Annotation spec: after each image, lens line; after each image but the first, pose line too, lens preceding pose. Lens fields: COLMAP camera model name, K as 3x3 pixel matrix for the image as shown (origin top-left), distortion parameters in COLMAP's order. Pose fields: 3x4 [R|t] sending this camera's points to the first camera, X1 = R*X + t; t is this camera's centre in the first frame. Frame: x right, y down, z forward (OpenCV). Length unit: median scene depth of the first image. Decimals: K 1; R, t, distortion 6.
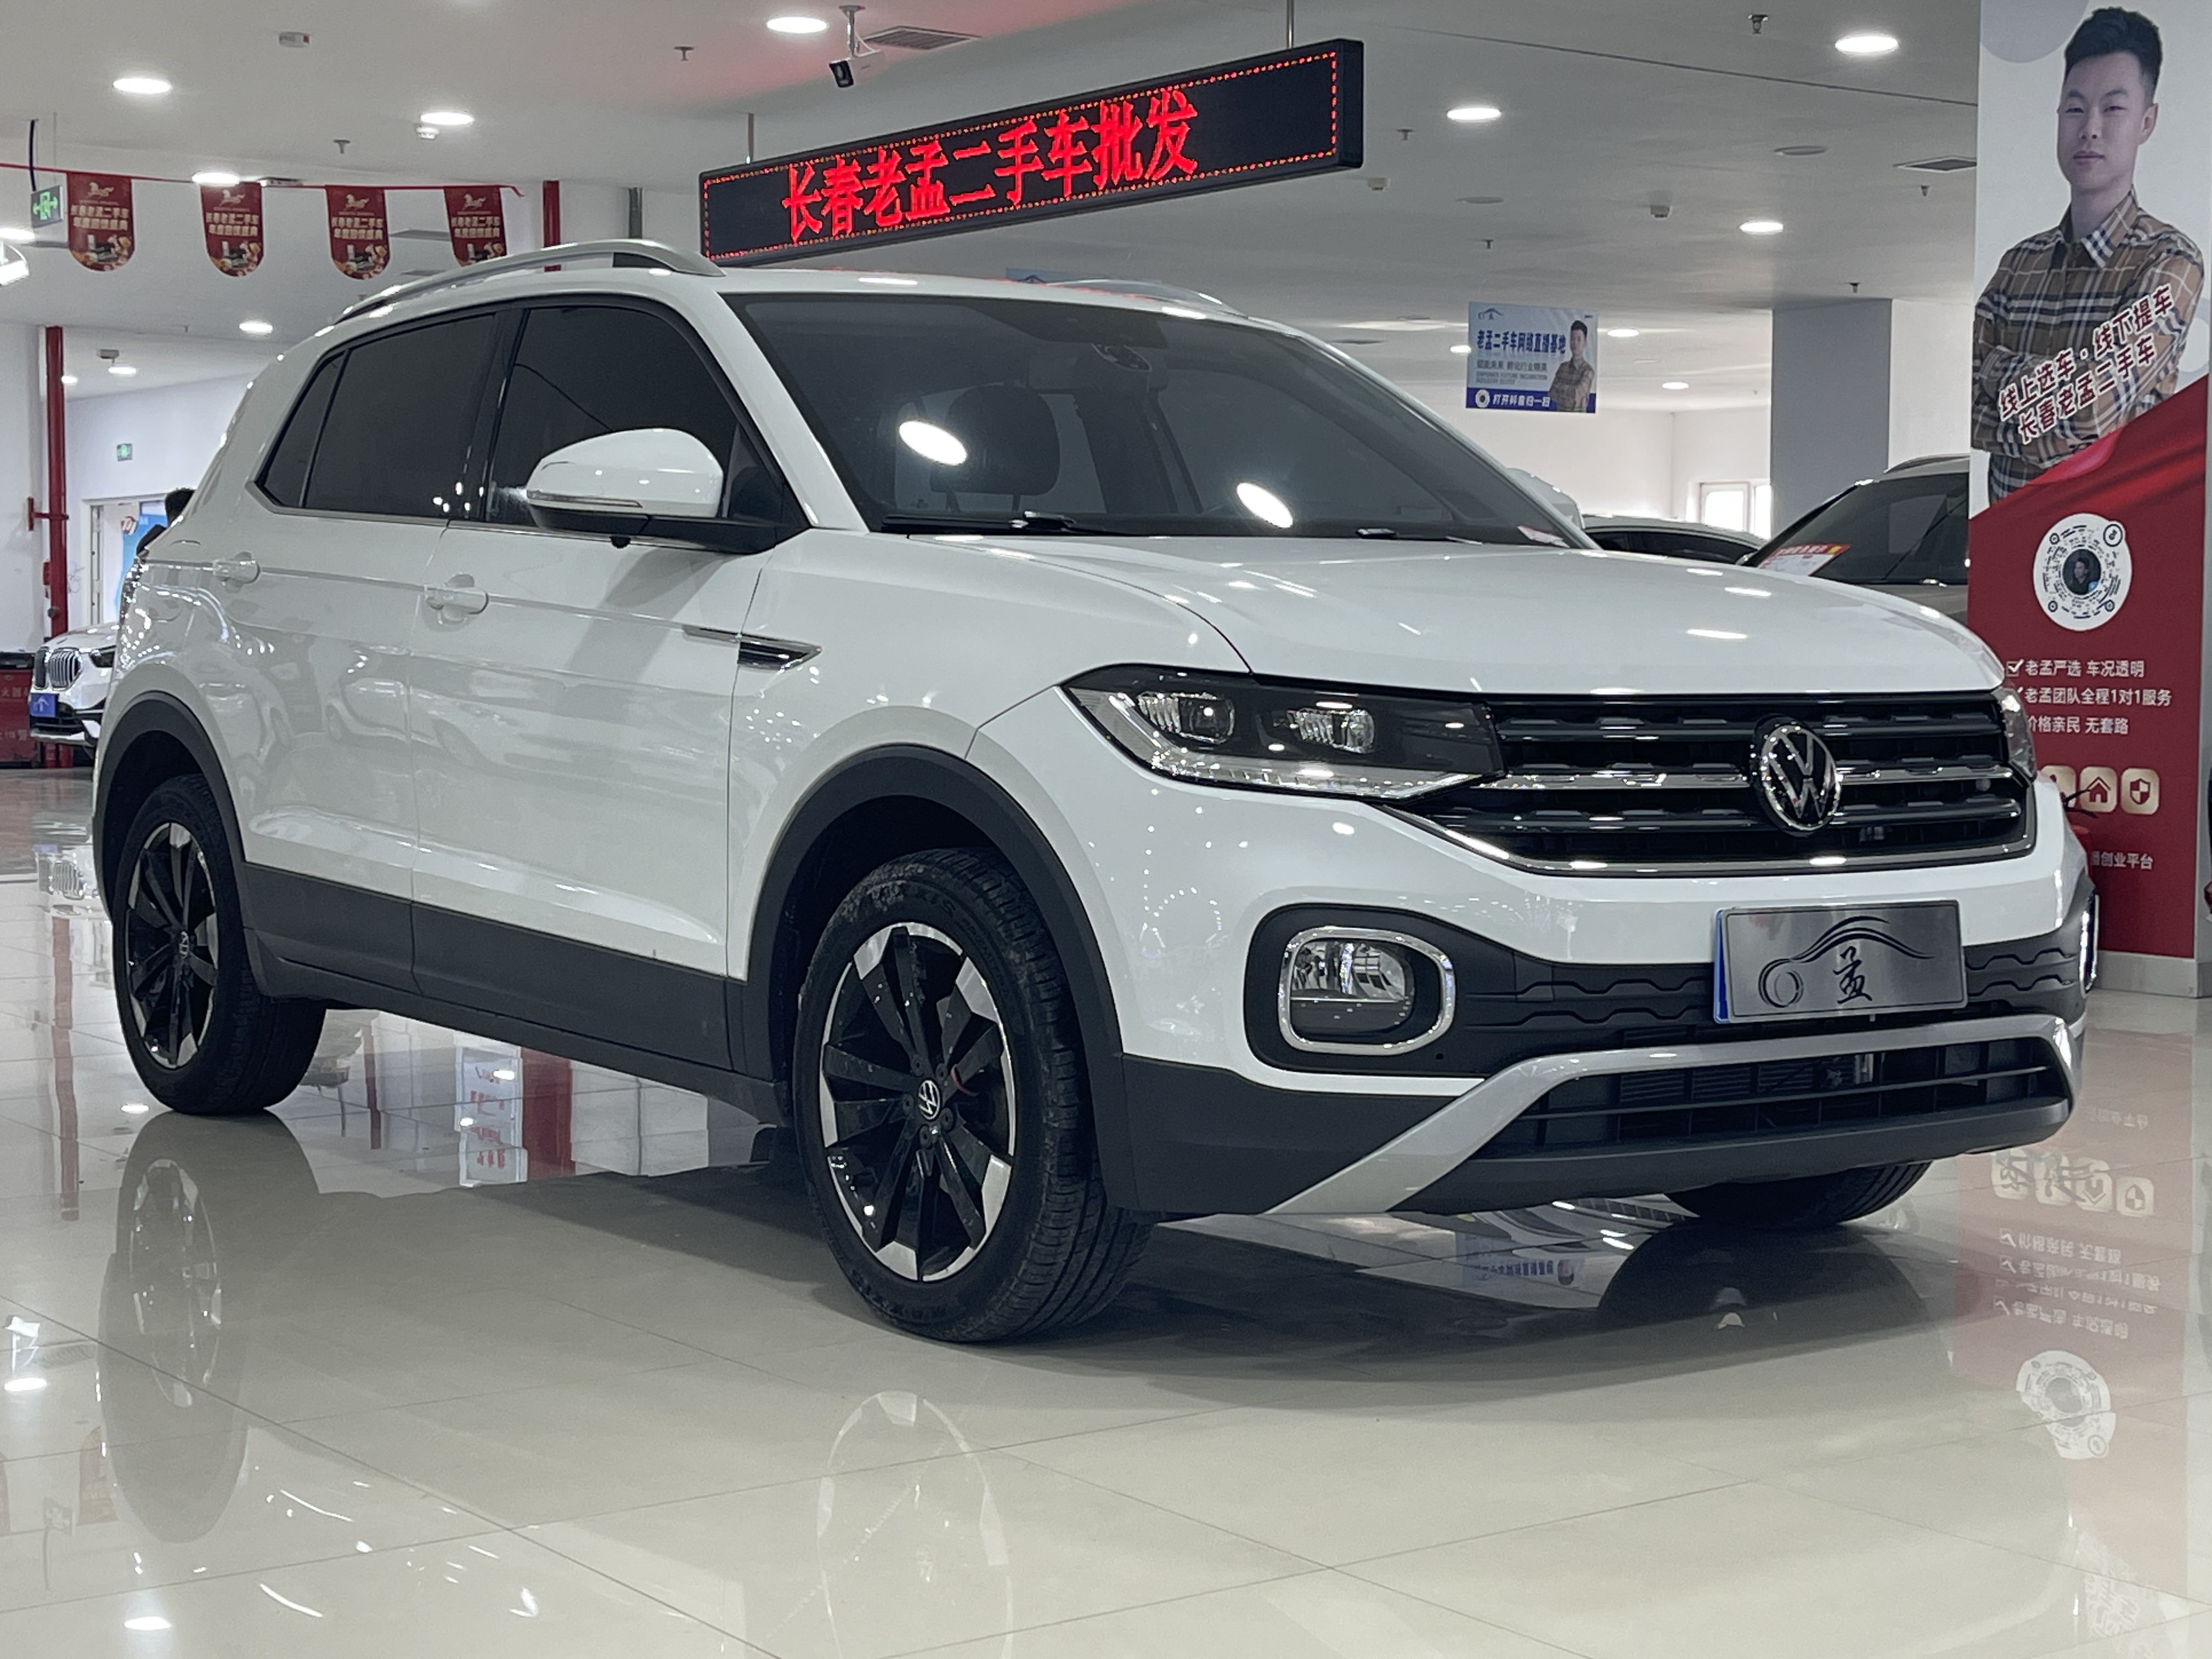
lens RADIAL K [[3502.0, 0, 1104.9], [0, 3502.0, 844.6], [0, 0, 1]] dist [0.059076, 0.000000]
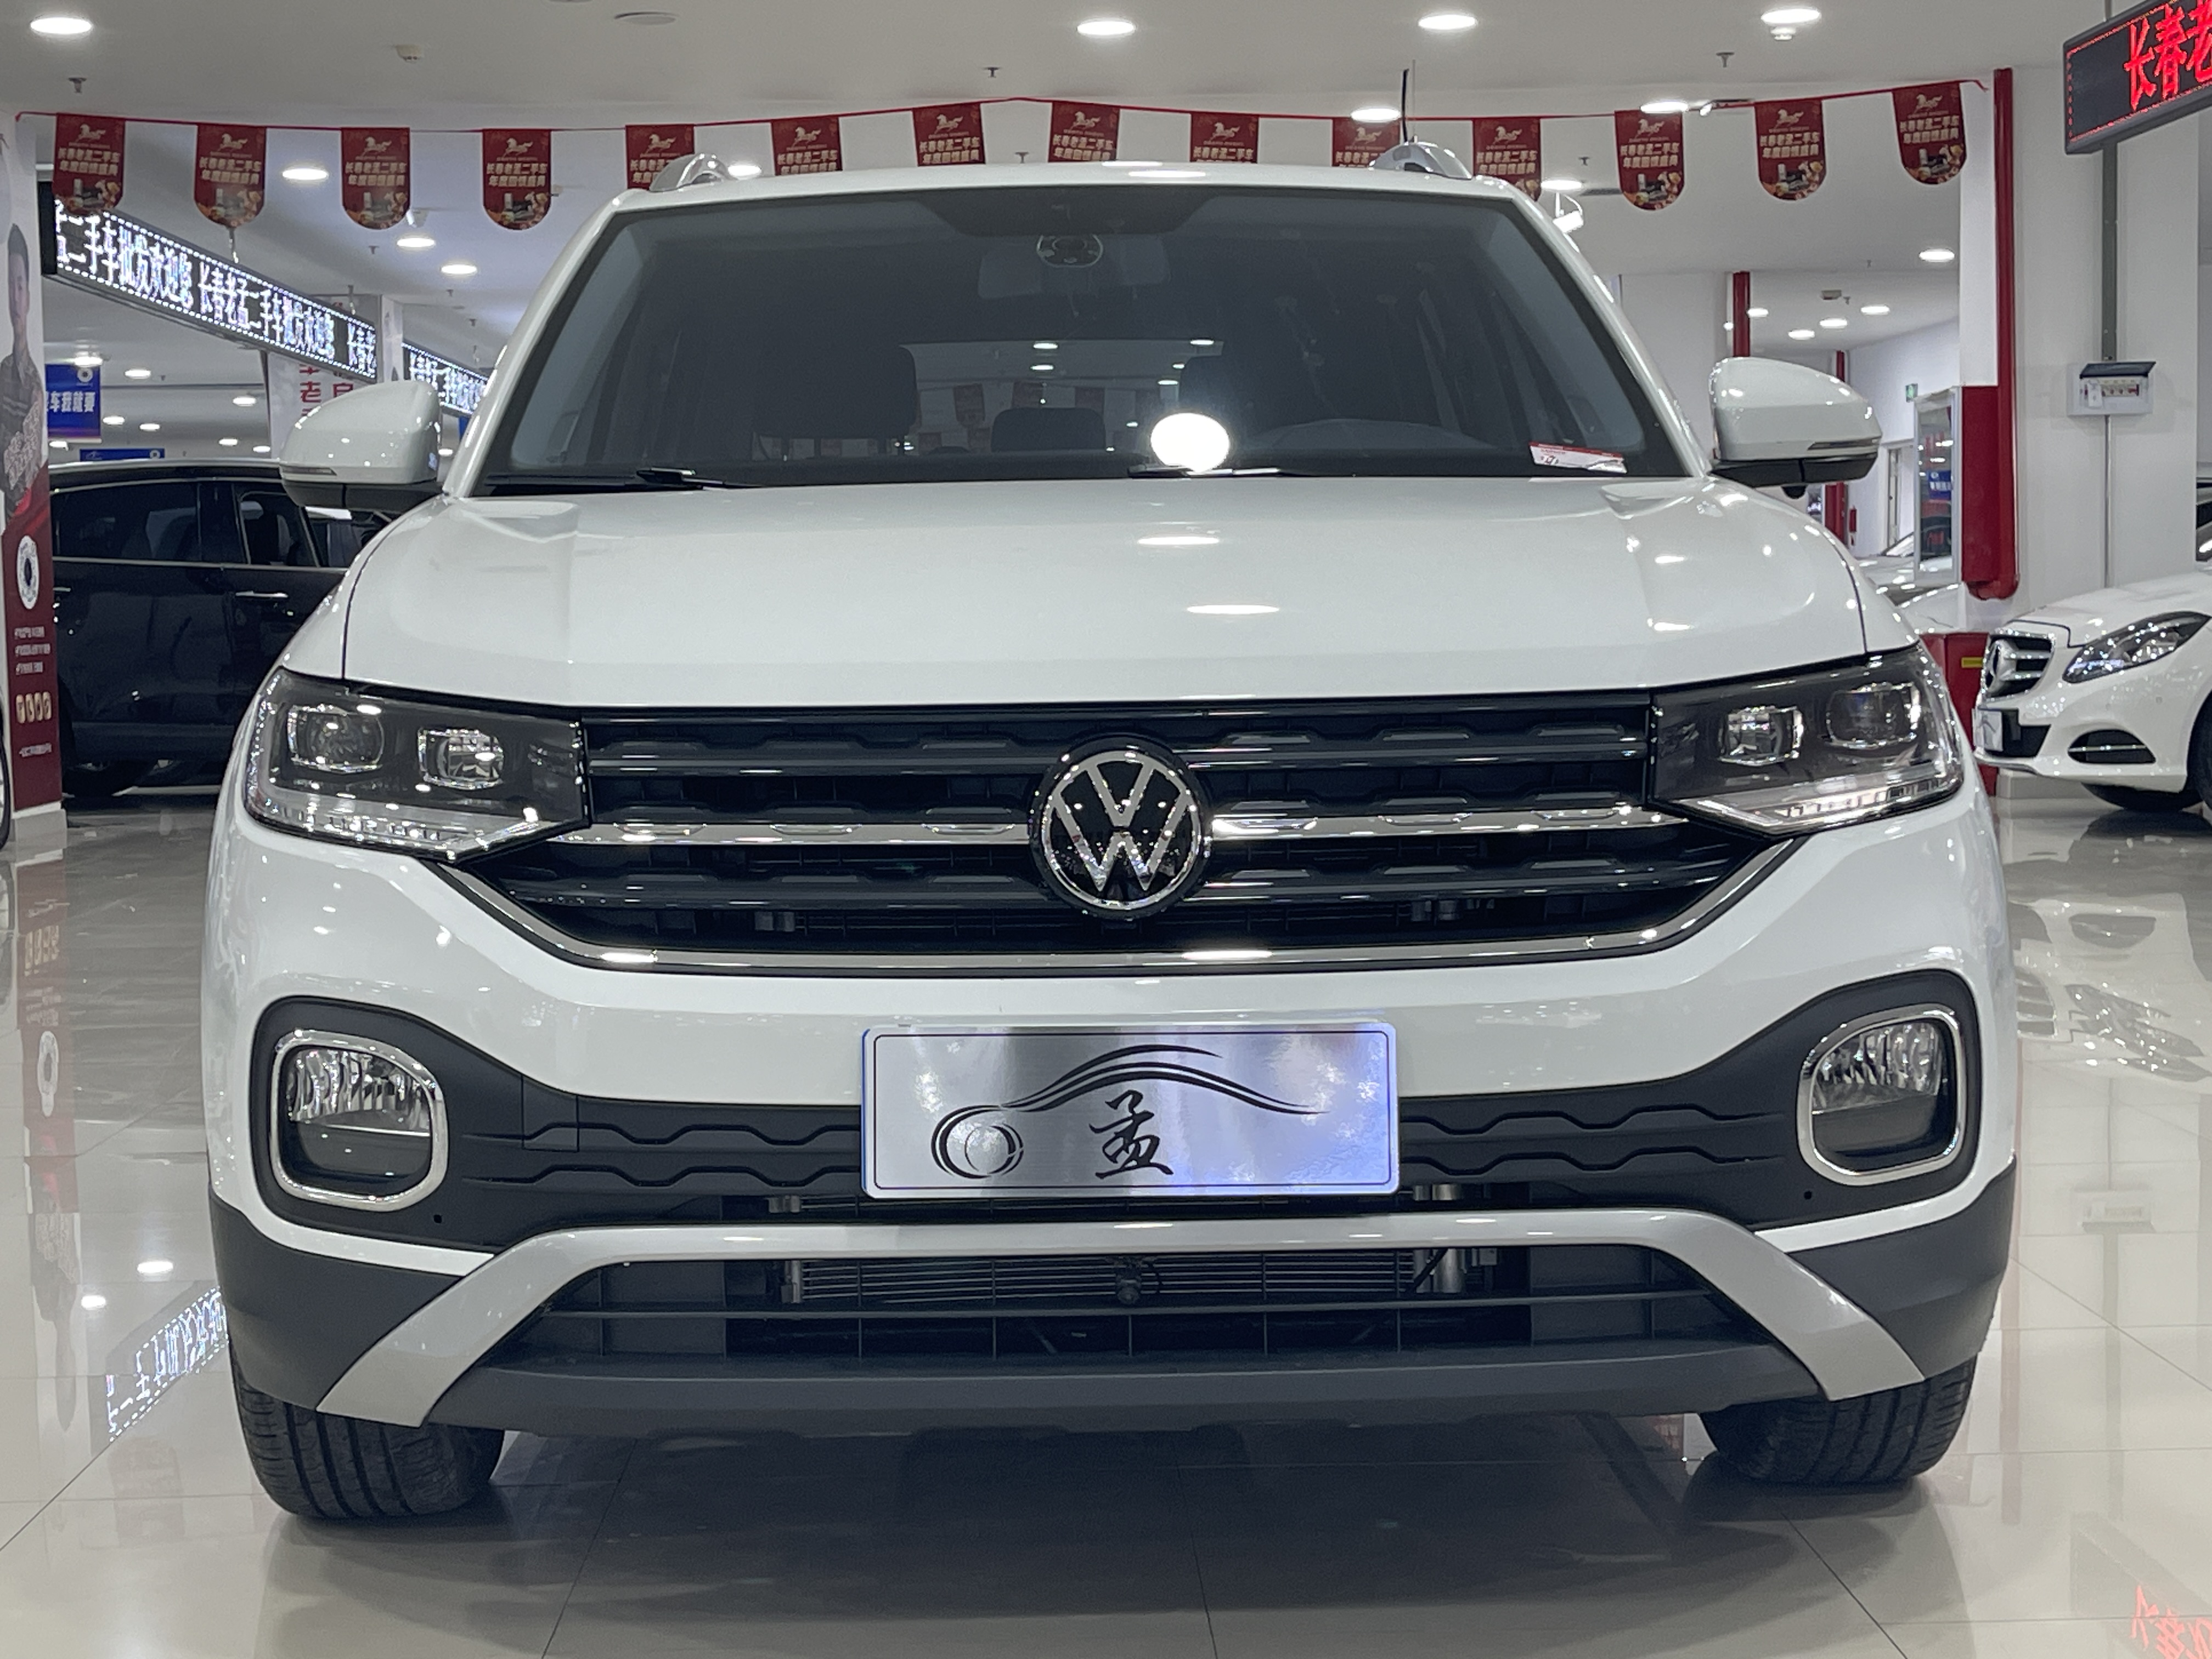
lens RADIAL K [[3502.0, 0, 1105.9], [0, 3502.0, 812.1], [0, 0, 1]] dist [0.059076, 0.000000]
pose [[0.814268, 0.014706, -0.580303, 0.582145], [-0.009632, 0.999884, 0.011823, -0.030309], [0.580409, -0.004038, 0.814315, 0.463457]]
